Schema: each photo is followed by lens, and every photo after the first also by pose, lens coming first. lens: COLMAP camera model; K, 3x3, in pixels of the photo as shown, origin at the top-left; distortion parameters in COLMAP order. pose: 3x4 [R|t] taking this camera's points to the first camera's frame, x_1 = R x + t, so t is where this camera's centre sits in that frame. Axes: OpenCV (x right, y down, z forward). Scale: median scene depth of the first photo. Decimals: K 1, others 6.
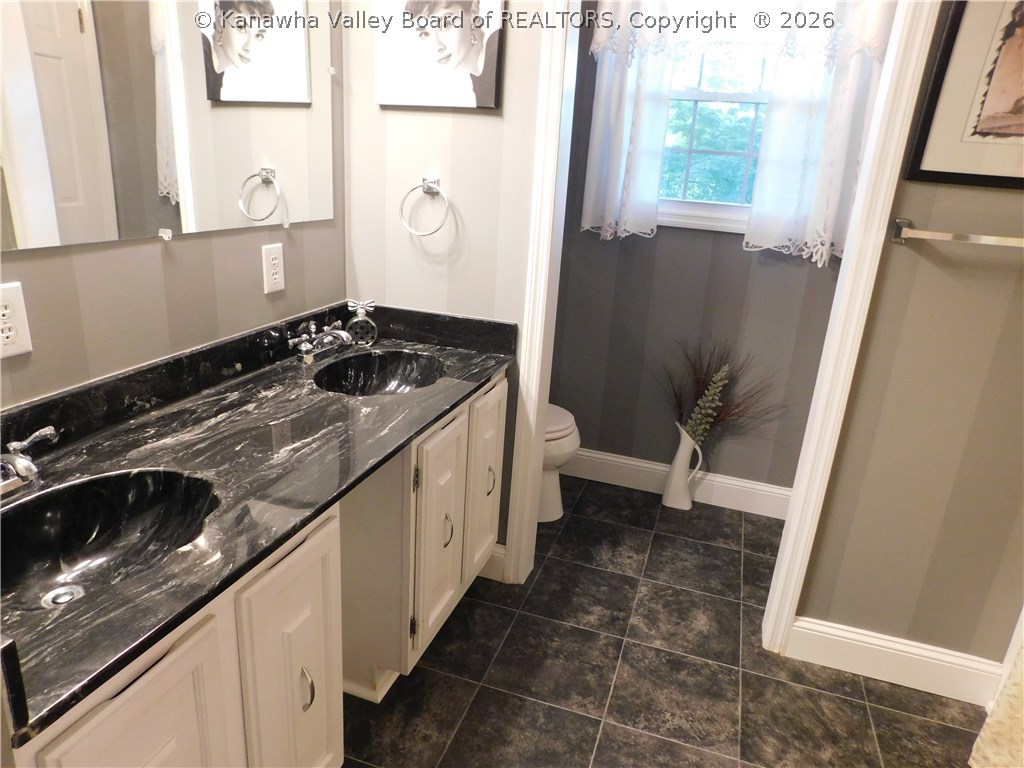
lens RADIAL K [[672.6, 0, 509.1], [0, 672.6, 396.7], [0, 0, 1]] dist [-0.105666, 0.072348]
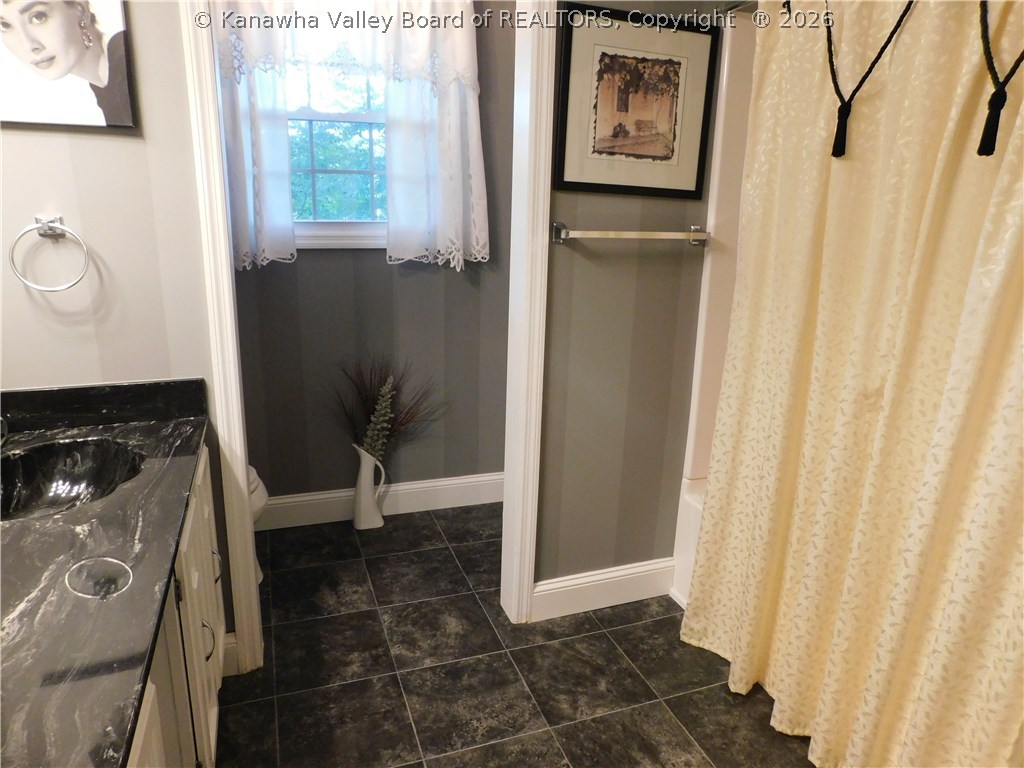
lens RADIAL K [[668.5, 0, 514.6], [0, 668.5, 388.5], [0, 0, 1]] dist [-0.092054, 0.048873]
pose [[0.768211, -0.209029, 0.605110, -0.185657], [0.228578, 0.972451, 0.045734, -0.041345], [-0.597999, 0.103181, 0.794827, 0.093298]]
